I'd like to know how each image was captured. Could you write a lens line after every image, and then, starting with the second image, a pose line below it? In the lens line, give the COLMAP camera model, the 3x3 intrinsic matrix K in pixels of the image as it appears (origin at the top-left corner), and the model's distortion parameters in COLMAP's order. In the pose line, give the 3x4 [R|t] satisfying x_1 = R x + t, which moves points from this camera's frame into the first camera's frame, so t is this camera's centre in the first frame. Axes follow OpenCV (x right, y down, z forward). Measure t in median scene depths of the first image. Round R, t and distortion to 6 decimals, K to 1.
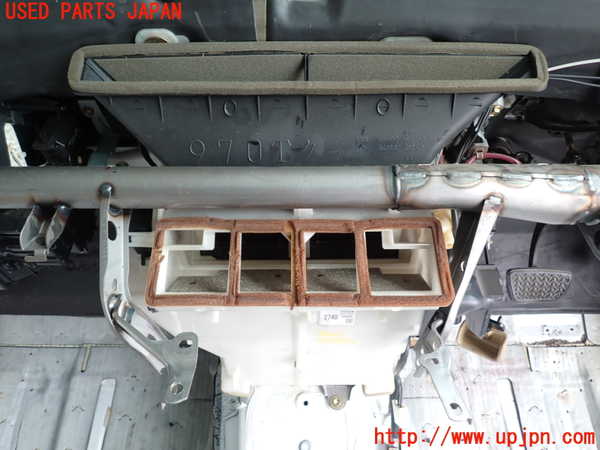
lens RADIAL K [[443.9, 0, 299.5], [0, 443.9, 222.9], [0, 0, 1]] dist [0.005454, -0.003462]
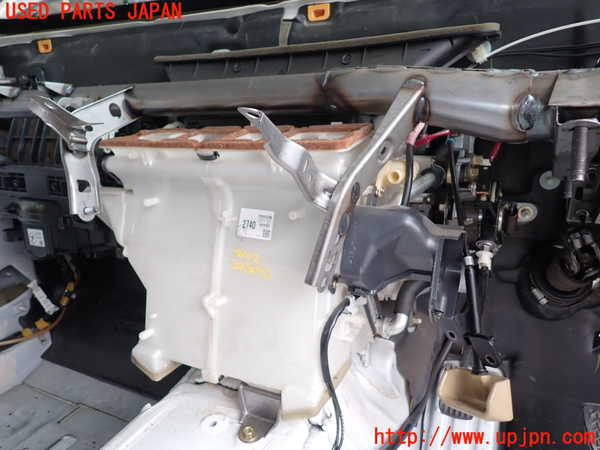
lens RADIAL K [[443.9, 0, 299.4], [0, 443.9, 220.6], [0, 0, 1]] dist [0.005454, -0.003462]
pose [[0.898433, 0.091209, -0.429533, 0.590263], [-0.353717, 0.729954, -0.584852, 0.748535], [0.260195, 0.677384, 0.688077, 0.421942]]
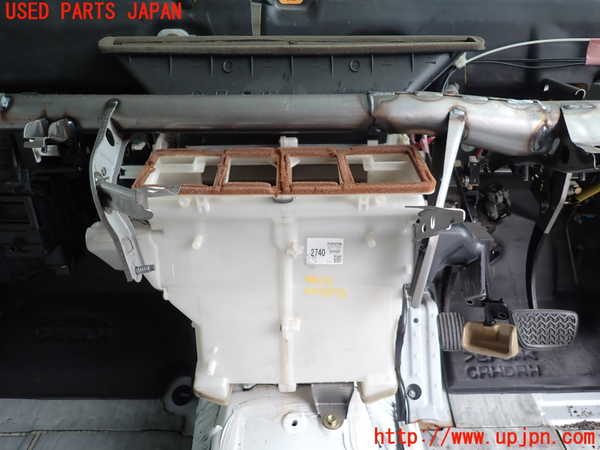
lens RADIAL K [[443.9, 0, 298.6], [0, 443.9, 220.8], [0, 0, 1]] dist [0.005454, -0.003462]
pose [[0.999946, -0.001696, 0.010270, 0.020200], [0.006371, 0.879956, -0.475012, 0.648634], [-0.008232, 0.475052, 0.879919, 0.130261]]
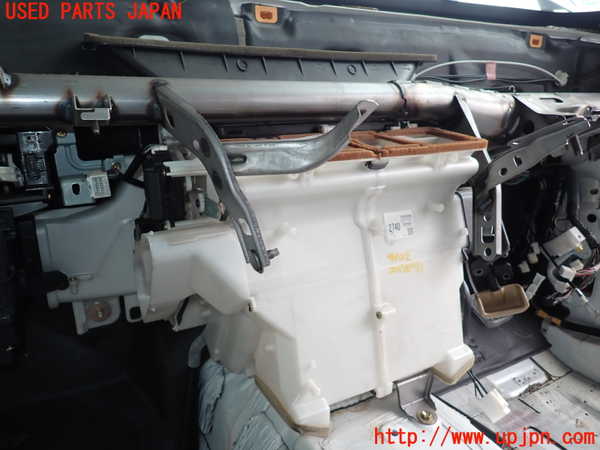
lens RADIAL K [[443.9, 0, 297.4], [0, 443.9, 221.9], [0, 0, 1]] dist [0.005454, -0.003462]
pose [[0.878523, -0.122988, 0.461596, -0.578153], [0.397330, 0.724557, -0.563158, 0.694819], [-0.265191, 0.678153, 0.685407, 0.429726]]
